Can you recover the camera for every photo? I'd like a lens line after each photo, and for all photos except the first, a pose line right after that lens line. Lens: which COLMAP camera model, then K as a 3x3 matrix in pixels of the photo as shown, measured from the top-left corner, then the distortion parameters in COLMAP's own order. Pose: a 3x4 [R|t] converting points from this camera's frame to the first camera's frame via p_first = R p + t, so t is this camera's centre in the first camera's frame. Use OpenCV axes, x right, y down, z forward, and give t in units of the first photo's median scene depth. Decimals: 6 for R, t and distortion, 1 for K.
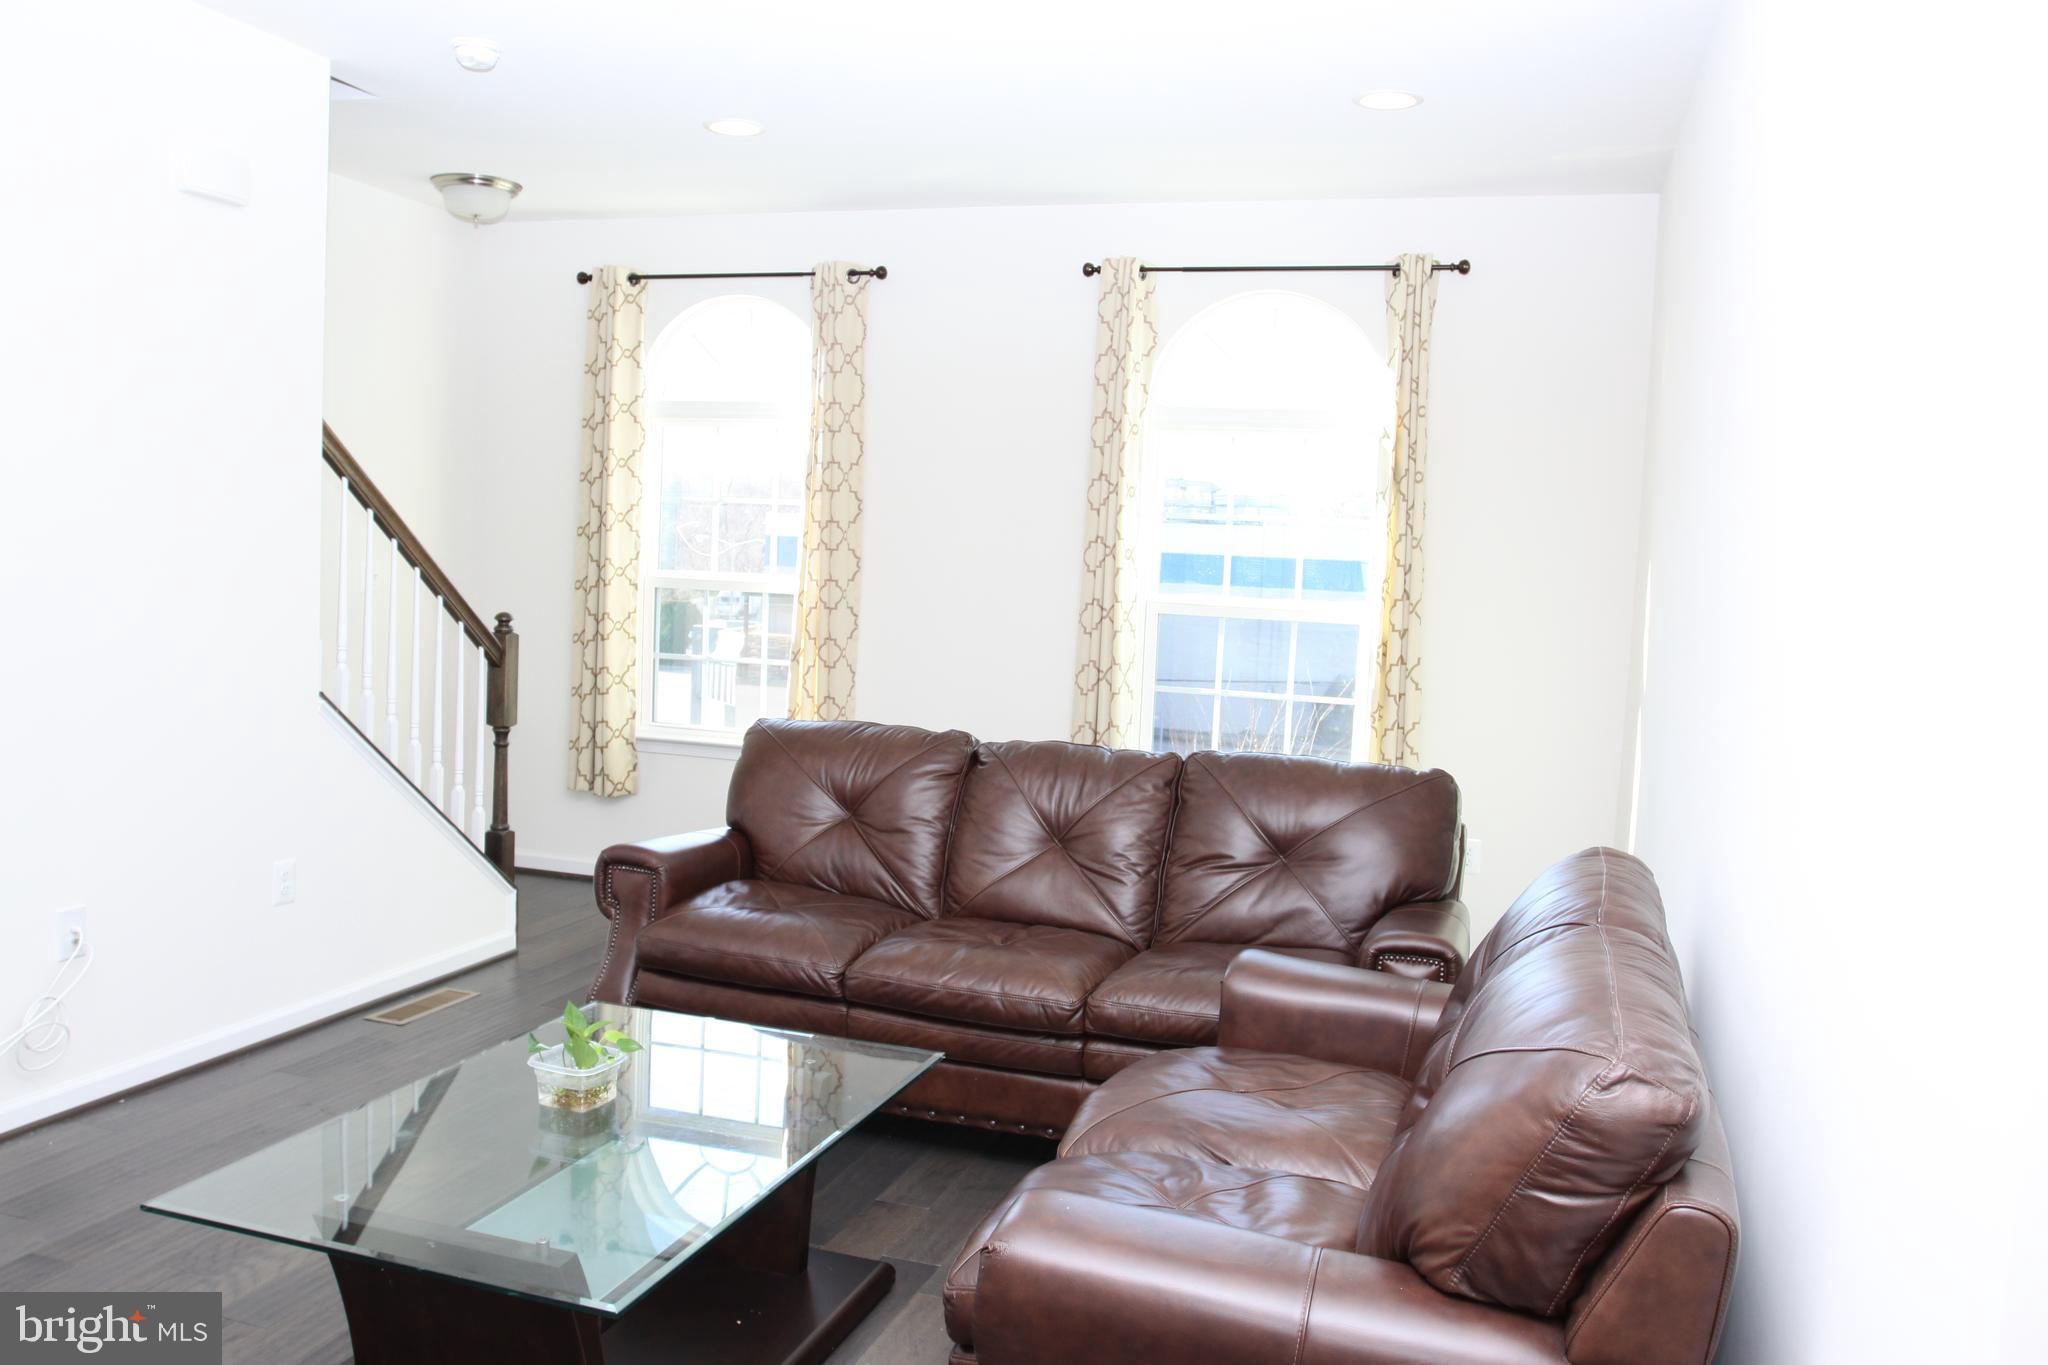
lens RADIAL K [[1589.6, 0, 996.6], [0, 1589.6, 683.4], [0, 0, 1]] dist [-0.083859, 0.039253]
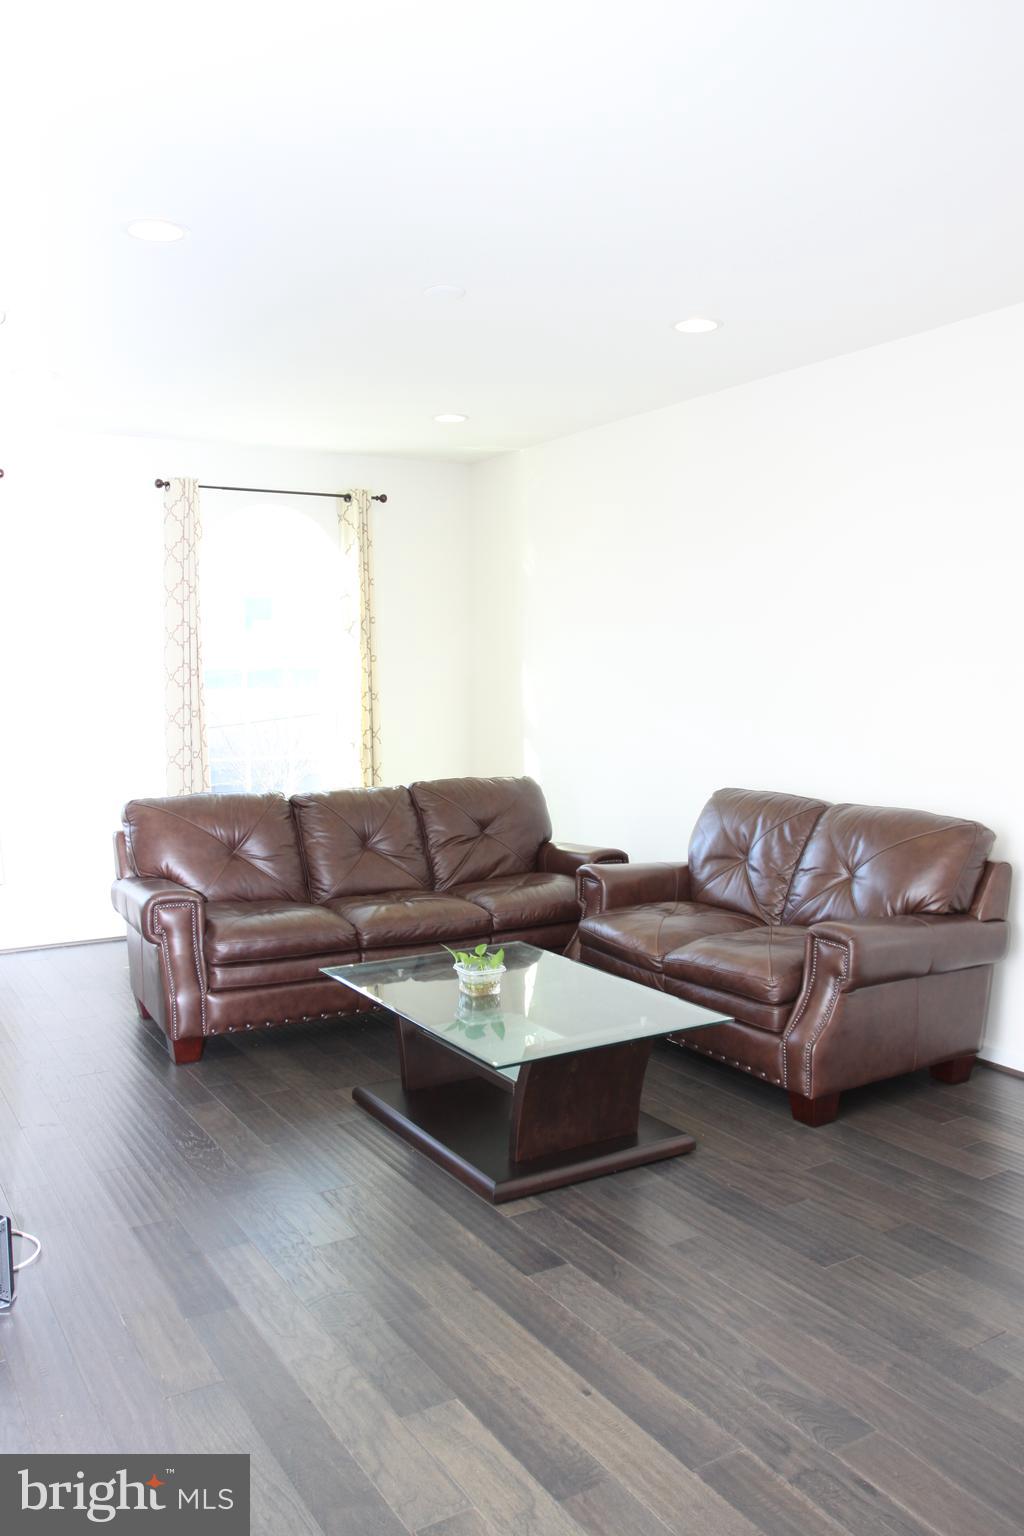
lens RADIAL K [[1192.2, 0, 512.0], [0, 1192.2, 768.0], [0, 0, 1]] dist [-0.083859, 0.039253]
pose [[0.657346, -0.111755, 0.745256, -0.616485], [0.093674, 0.993390, 0.066340, -0.041328], [-0.747744, 0.026203, 0.663470, 0.027044]]
